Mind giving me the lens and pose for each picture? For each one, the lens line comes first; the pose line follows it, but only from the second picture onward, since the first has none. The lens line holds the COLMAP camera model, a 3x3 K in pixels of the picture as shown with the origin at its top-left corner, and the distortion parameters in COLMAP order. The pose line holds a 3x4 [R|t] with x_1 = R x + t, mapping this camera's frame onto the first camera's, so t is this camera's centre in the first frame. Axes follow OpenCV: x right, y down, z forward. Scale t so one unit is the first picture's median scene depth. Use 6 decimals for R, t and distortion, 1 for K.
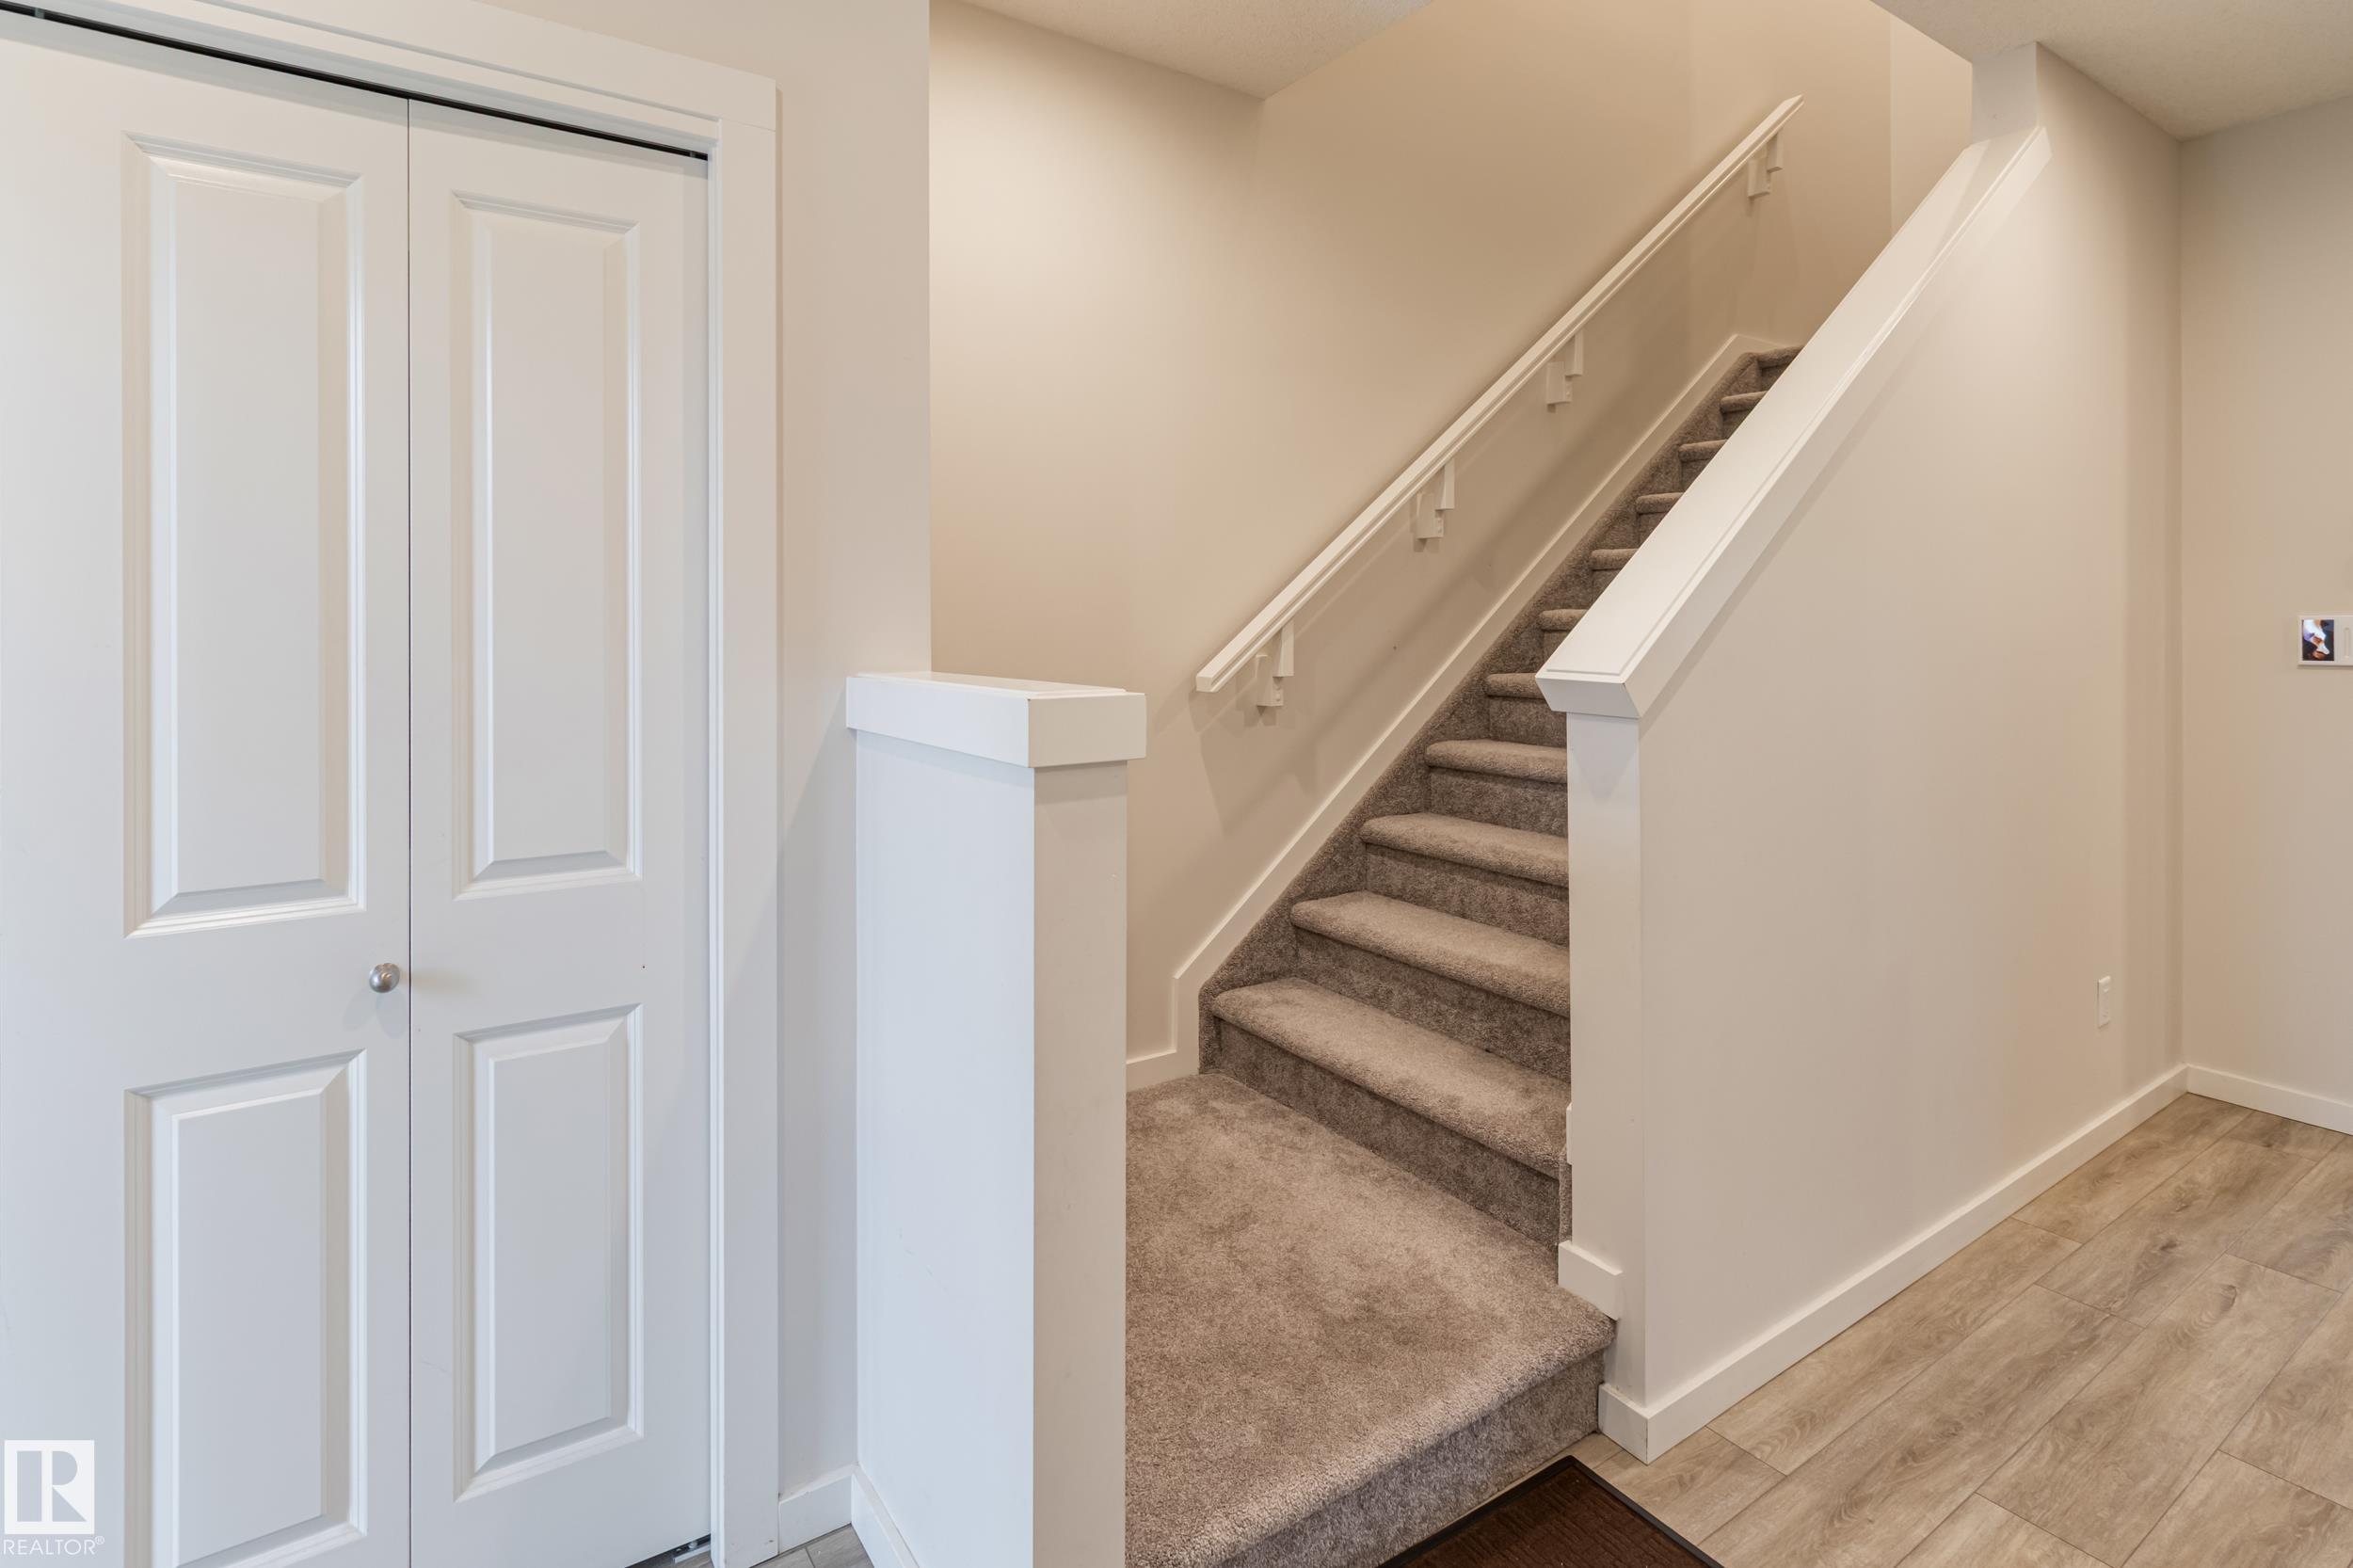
lens RADIAL K [[1128.4, 0, 1145.6], [0, 1128.4, 630.2], [0, 0, 1]] dist [0.001682, -0.000648]
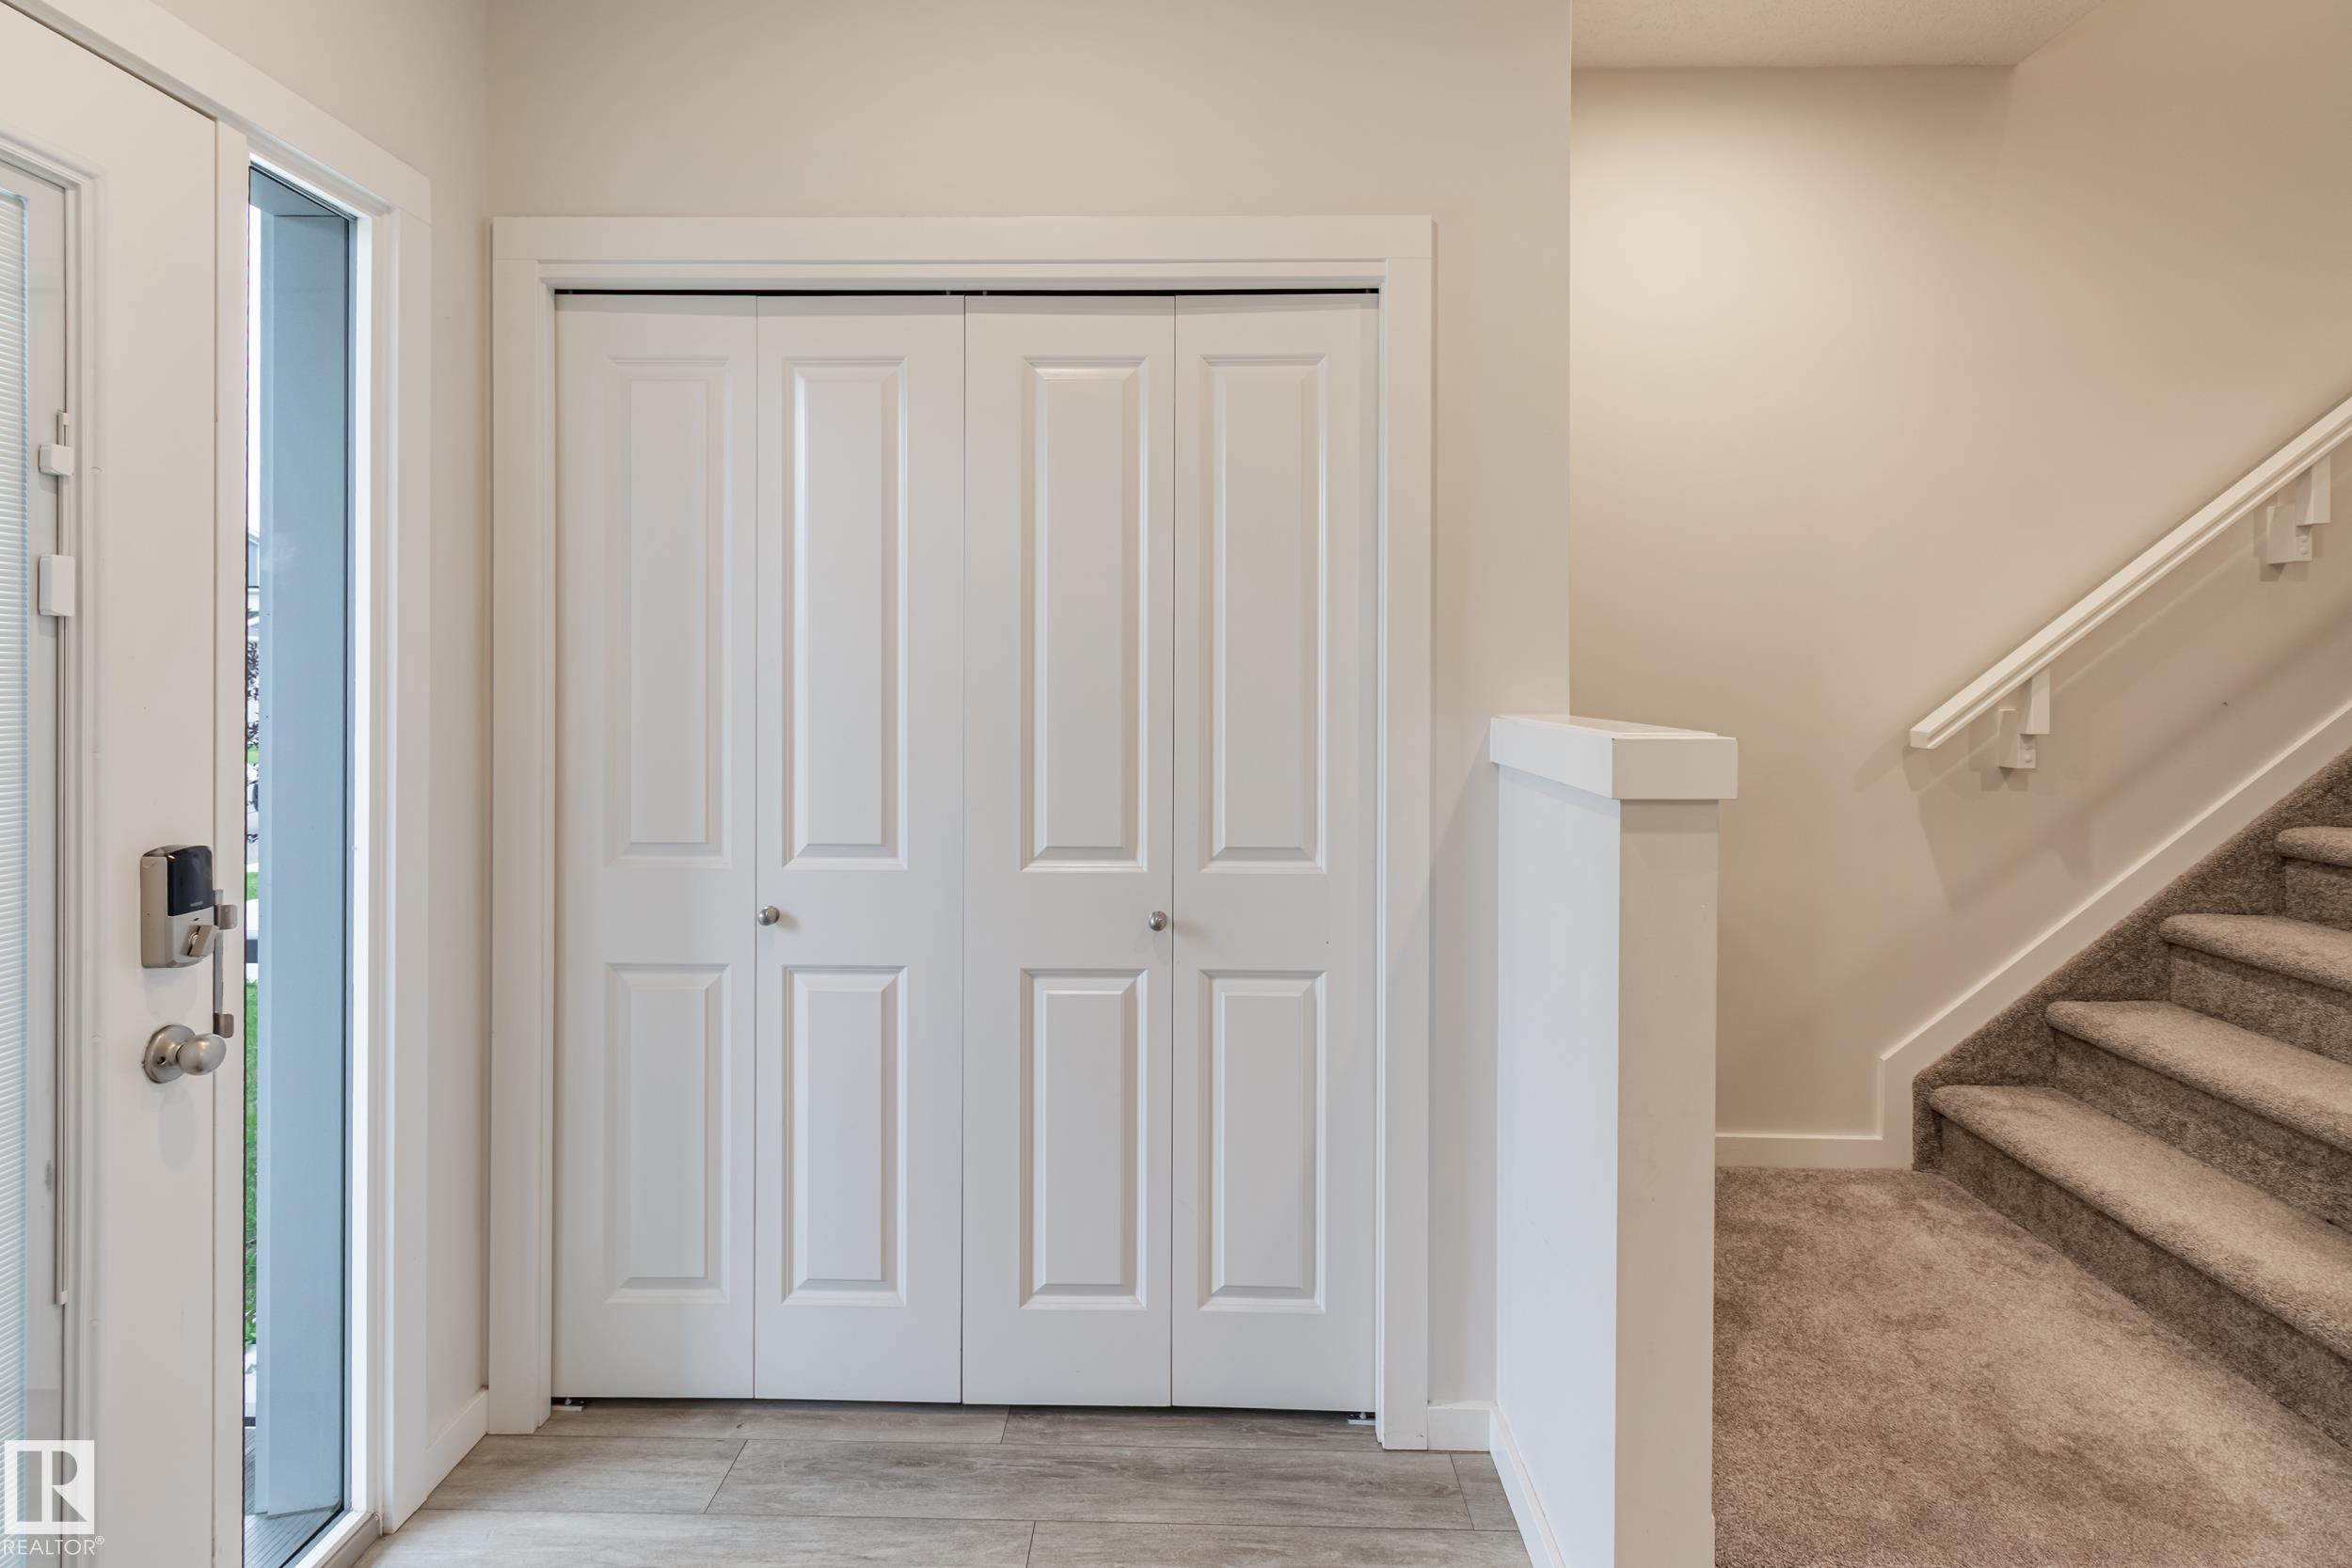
lens RADIAL K [[1127.8, 0, 1197.6], [0, 1127.8, 683.6], [0, 0, 1]] dist [0.001682, -0.000648]
pose [[0.829672, 0.007776, -0.558197, 0.115142], [-0.005245, 0.999967, 0.006135, 0.000965], [0.558227, -0.002163, 0.829686, -0.107803]]
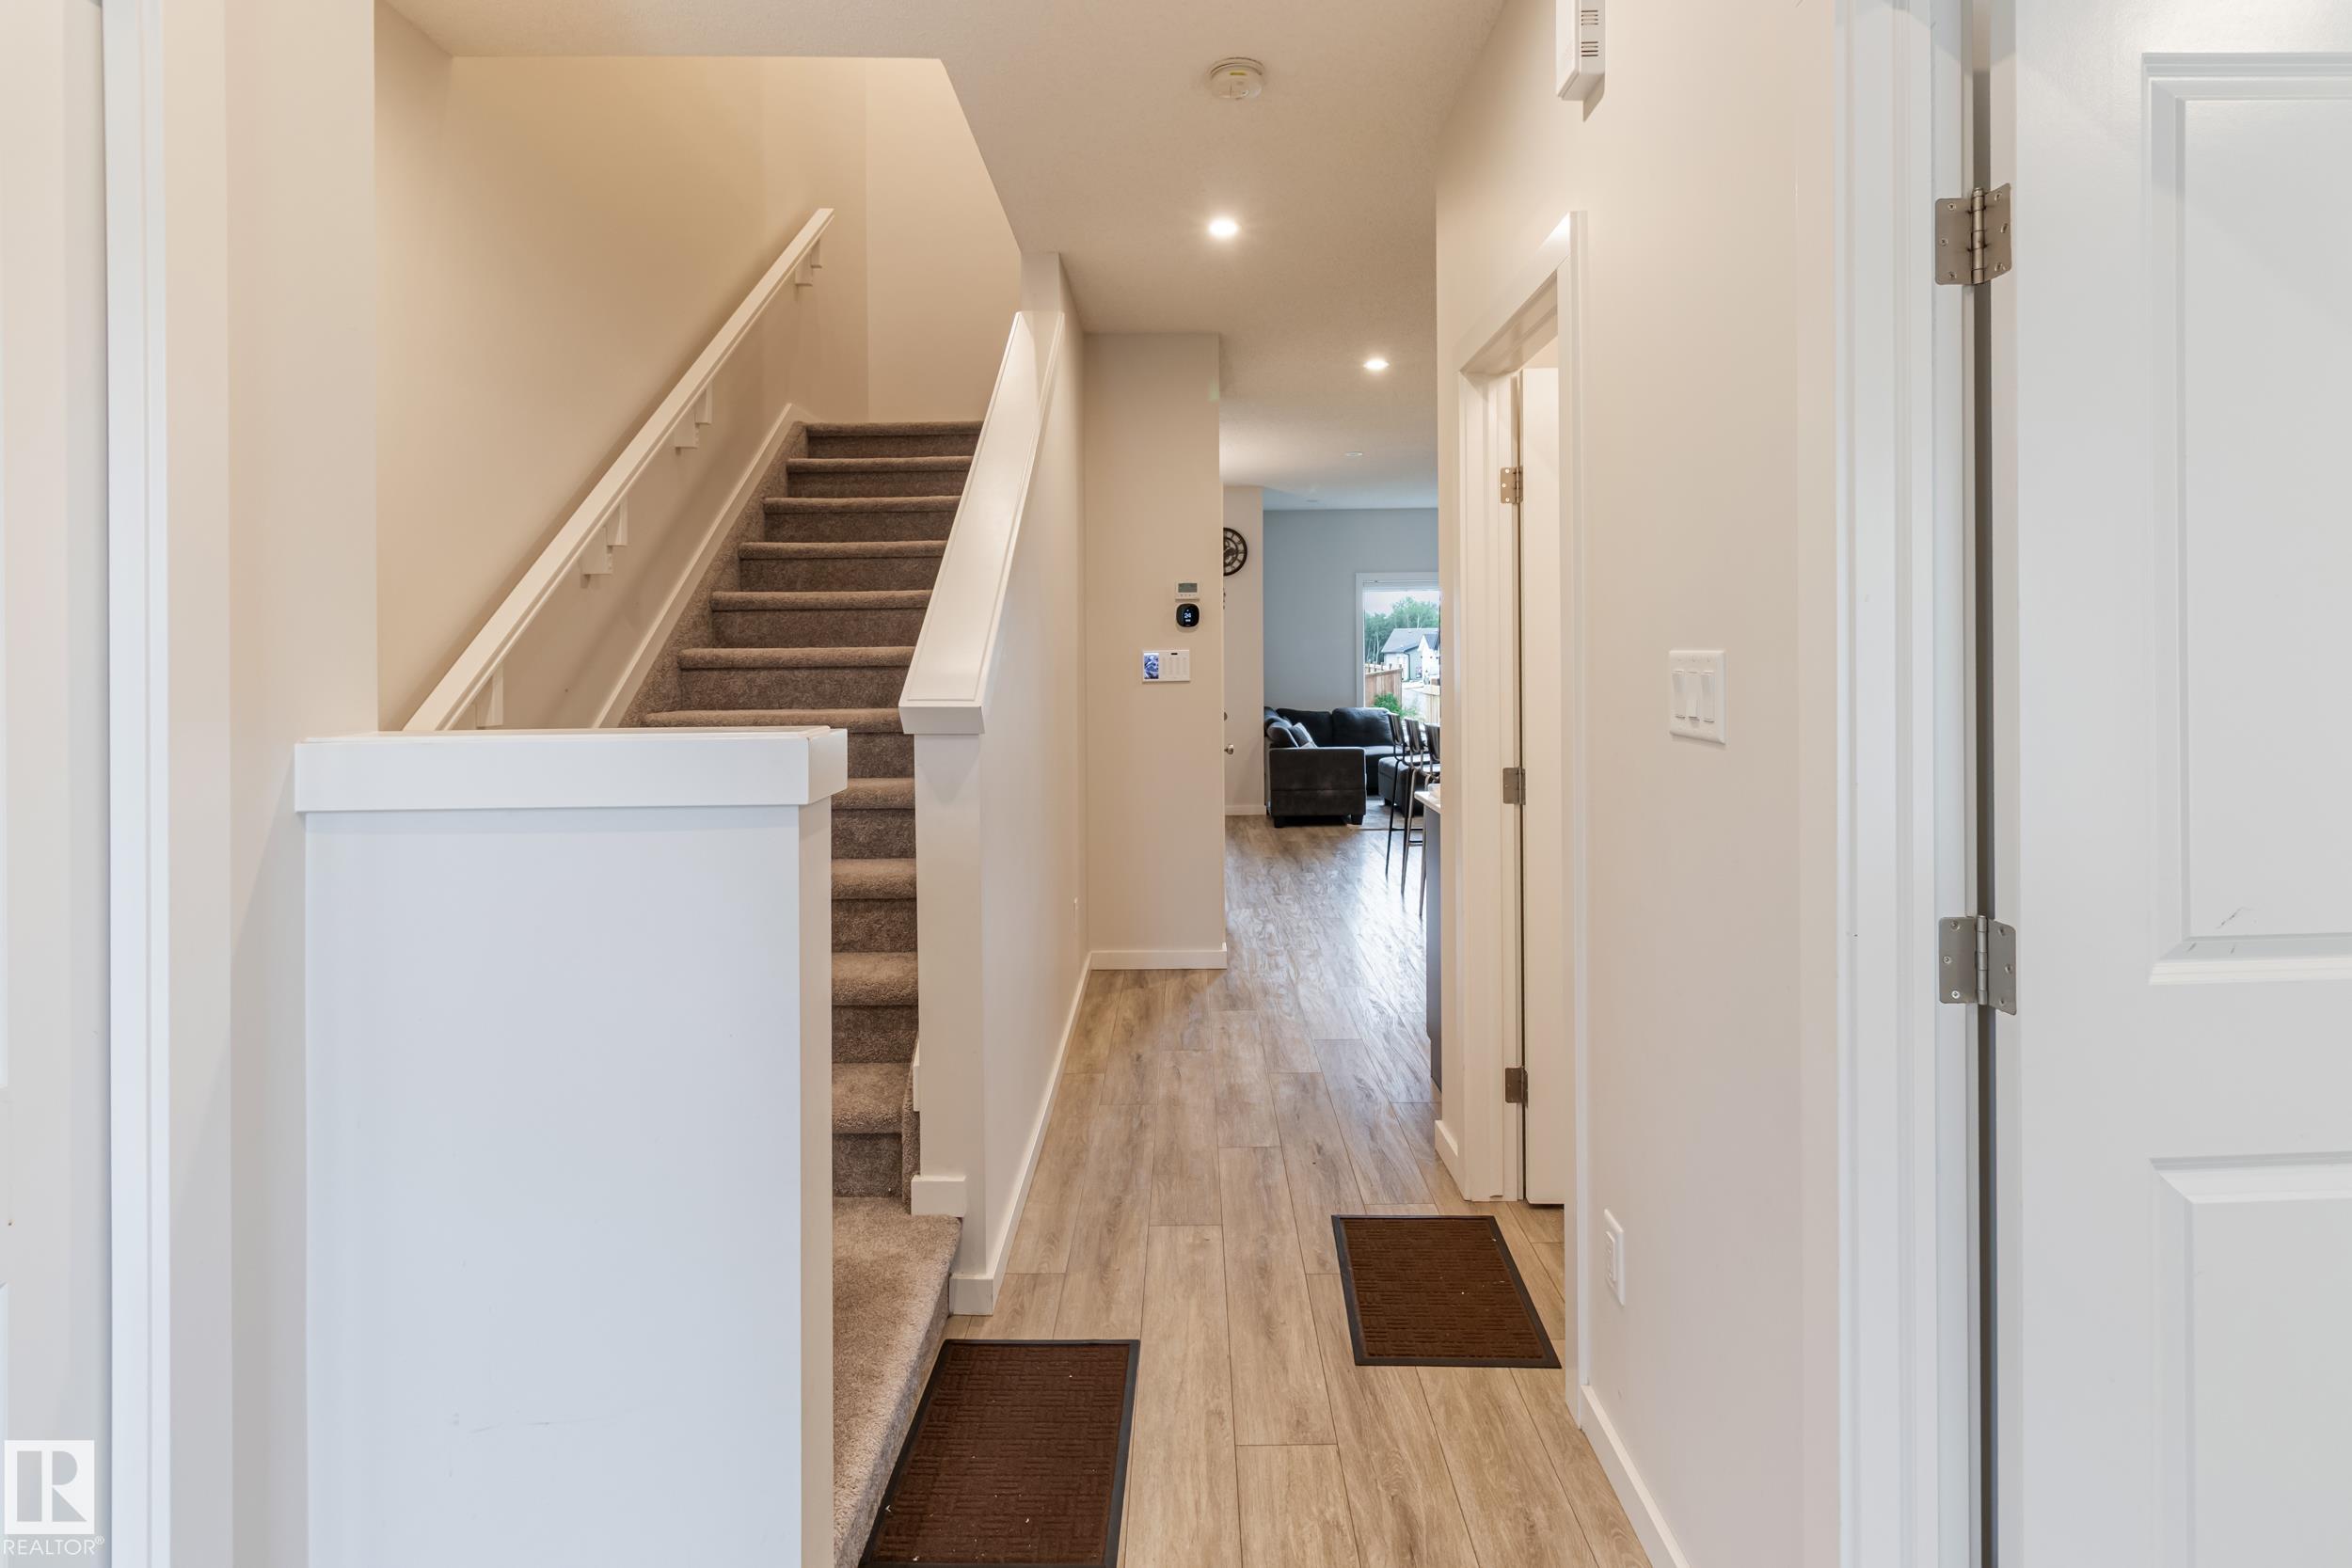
lens RADIAL K [[1127.8, 0, 1204.7], [0, 1127.8, 667.8], [0, 0, 1]] dist [0.001682, -0.000648]
pose [[0.558396, -0.016257, 0.829415, -0.456103], [0.017063, 0.999822, 0.008110, -0.002101], [-0.829399, 0.009623, 0.558574, 0.075206]]
